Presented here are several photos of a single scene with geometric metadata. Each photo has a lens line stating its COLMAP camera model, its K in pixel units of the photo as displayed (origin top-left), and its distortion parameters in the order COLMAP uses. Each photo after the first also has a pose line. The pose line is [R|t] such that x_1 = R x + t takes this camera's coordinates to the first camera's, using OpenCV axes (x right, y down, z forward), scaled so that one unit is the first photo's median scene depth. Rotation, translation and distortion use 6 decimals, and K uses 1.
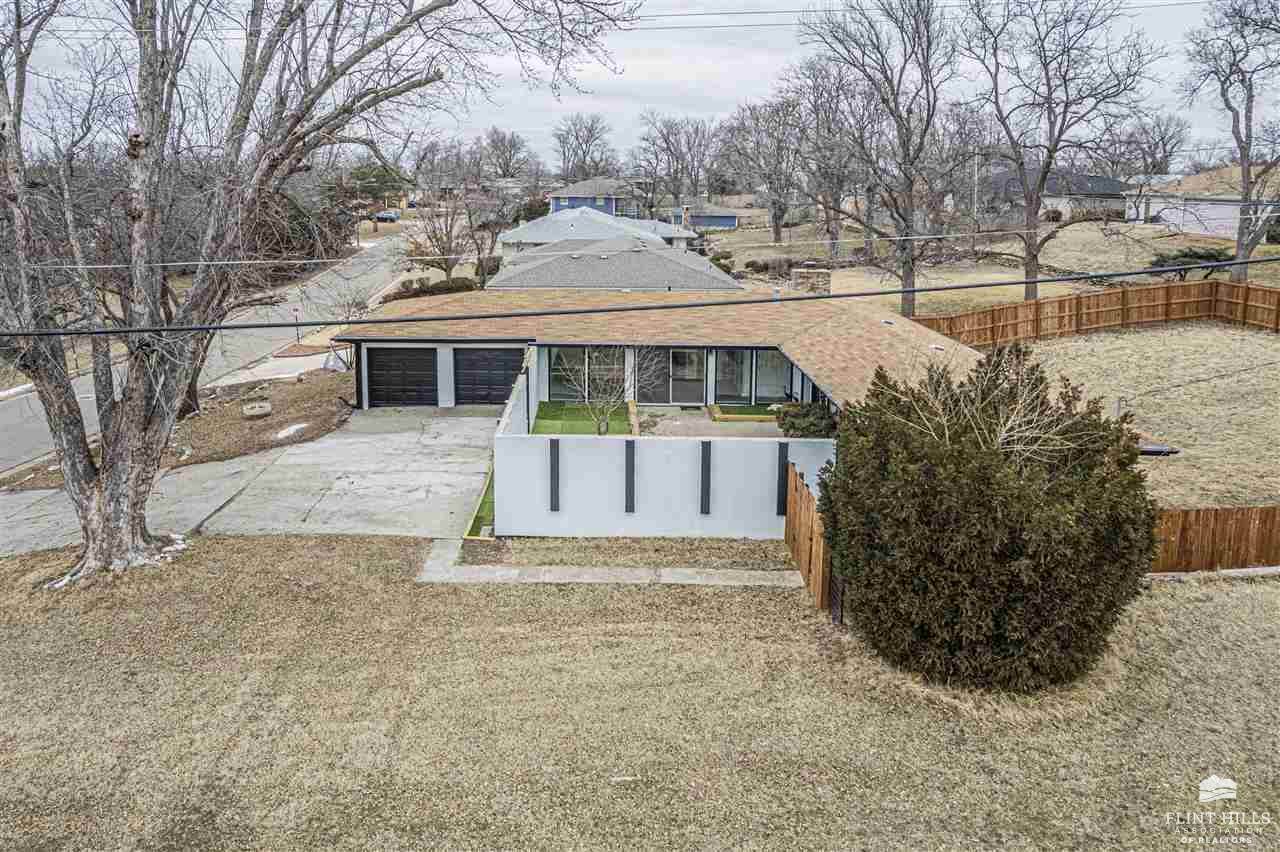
lens RADIAL K [[852.0, 0, 567.8], [0, 852.0, 270.5], [0, 0, 1]] dist [-0.022447, 0.004205]
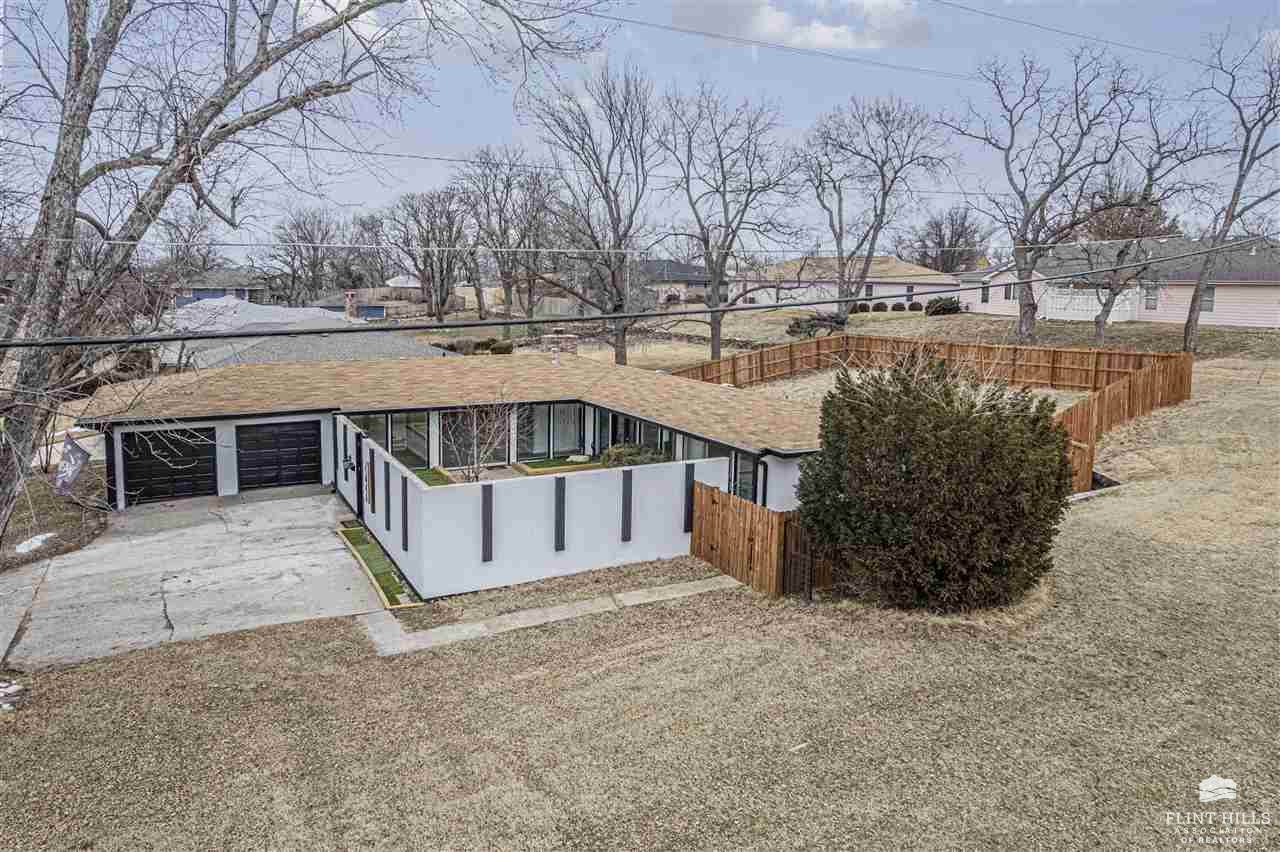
lens RADIAL K [[831.0, 0, 607.2], [0, 831.0, 371.5], [0, 0, 1]] dist [-0.034719, -0.000762]
pose [[0.869410, -0.043875, 0.492139, -0.259871], [0.042810, 0.998993, 0.013433, 0.048978], [-0.492233, 0.009389, 0.870413, 0.097594]]
